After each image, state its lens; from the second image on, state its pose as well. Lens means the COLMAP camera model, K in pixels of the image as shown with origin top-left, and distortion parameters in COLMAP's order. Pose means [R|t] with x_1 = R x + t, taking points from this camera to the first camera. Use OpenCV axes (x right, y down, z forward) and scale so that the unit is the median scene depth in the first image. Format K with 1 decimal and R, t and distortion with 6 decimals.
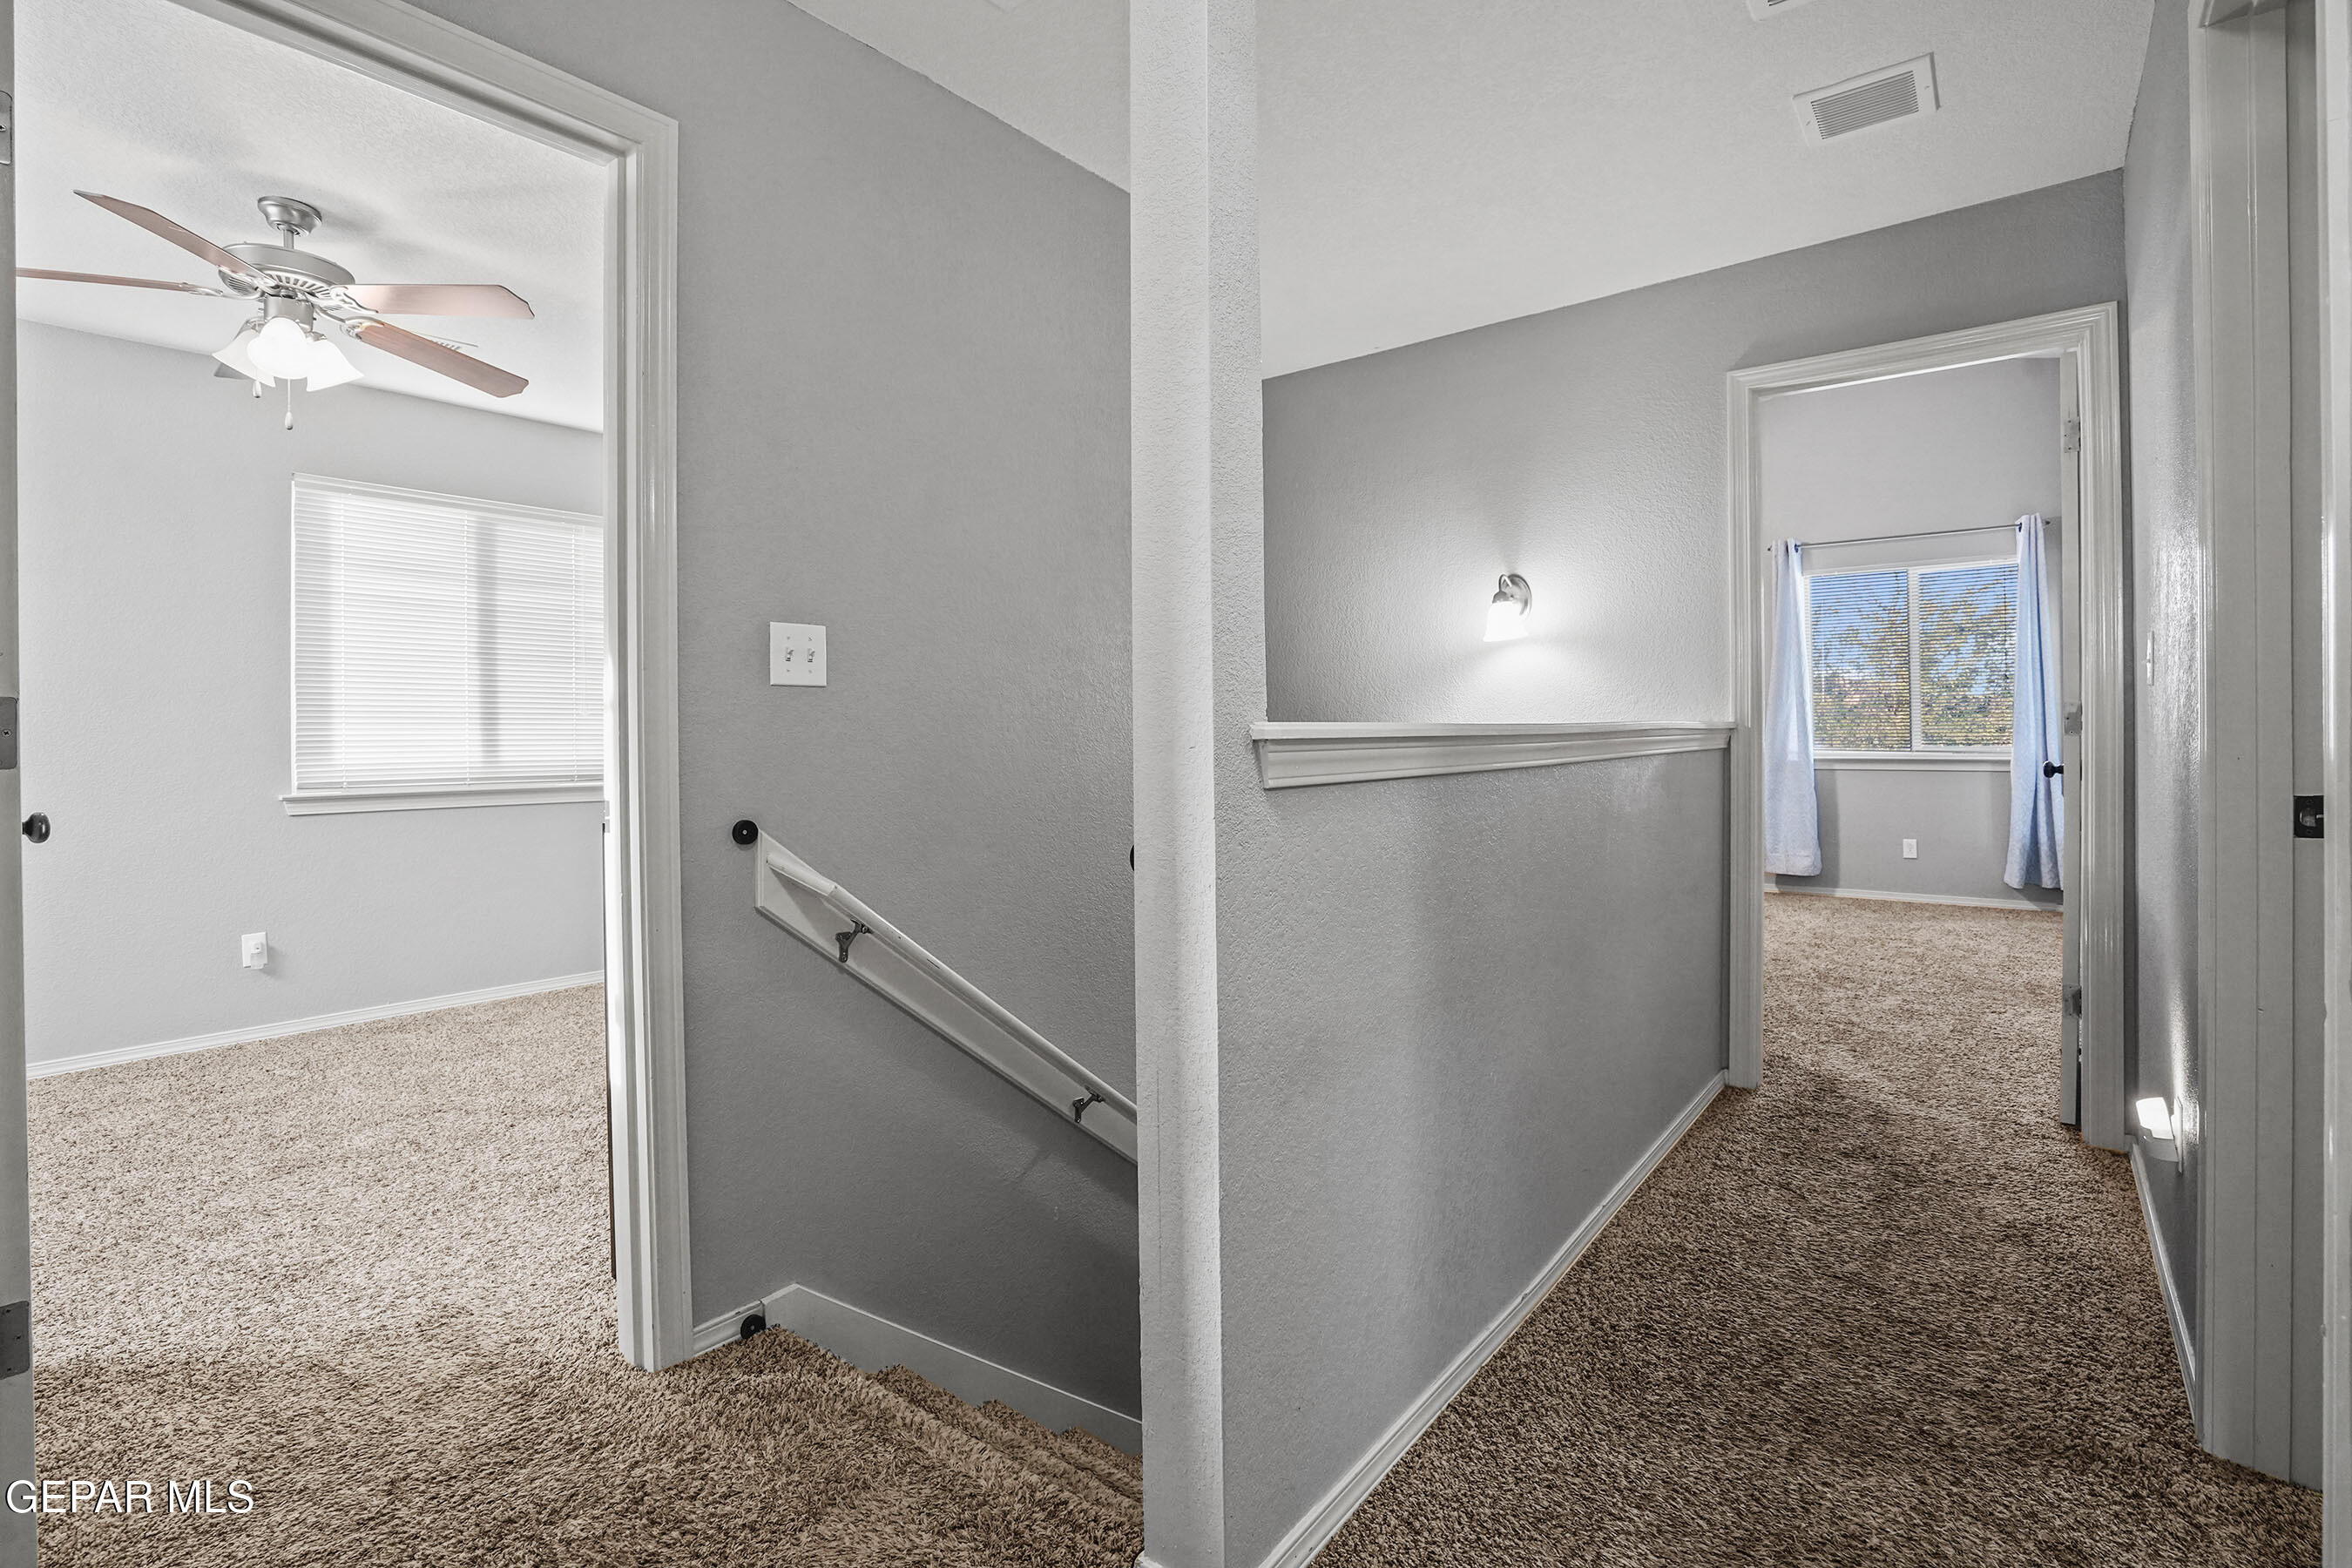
lens RADIAL K [[1103.3, 0, 1164.3], [0, 1103.3, 781.7], [0, 0, 1]] dist [-0.074366, 0.026754]
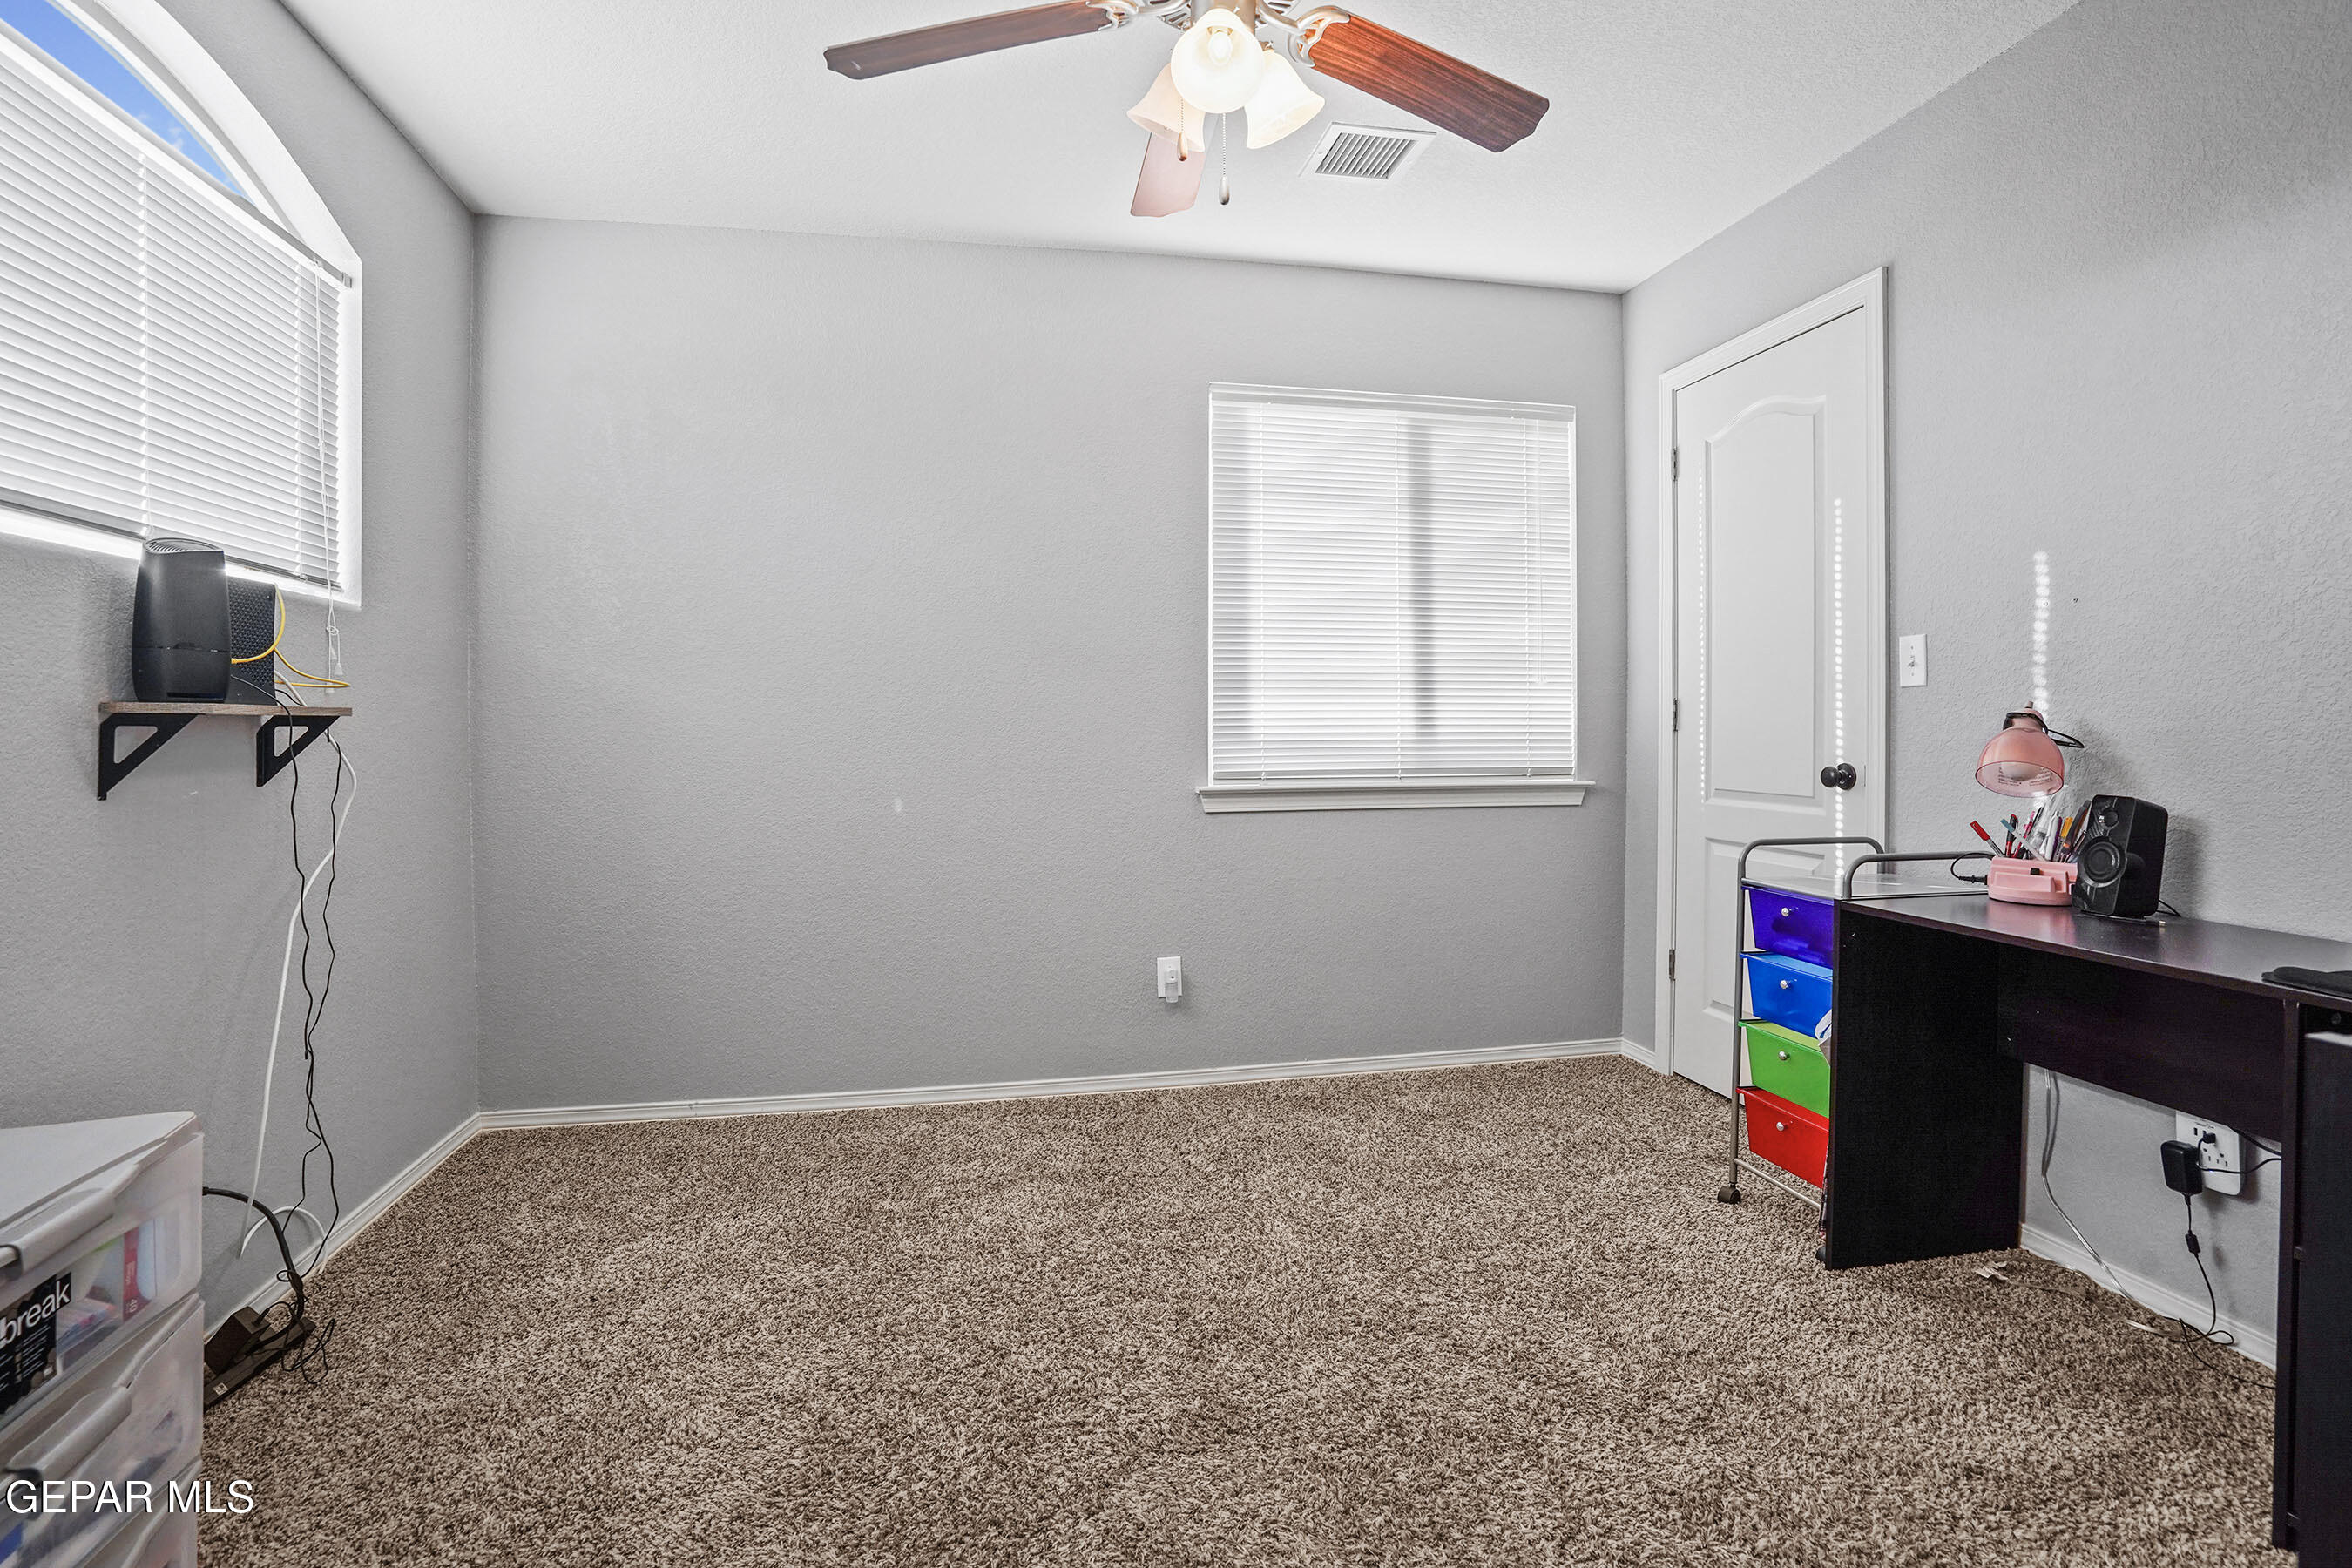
lens RADIAL K [[1103.3, 0, 1164.3], [0, 1103.3, 781.7], [0, 0, 1]] dist [-0.074366, 0.026754]
pose [[0.761620, 0.010552, -0.647938, -0.305378], [-0.007475, 0.999944, 0.007498, 0.002545], [0.647981, -0.000867, 0.761656, 0.340958]]
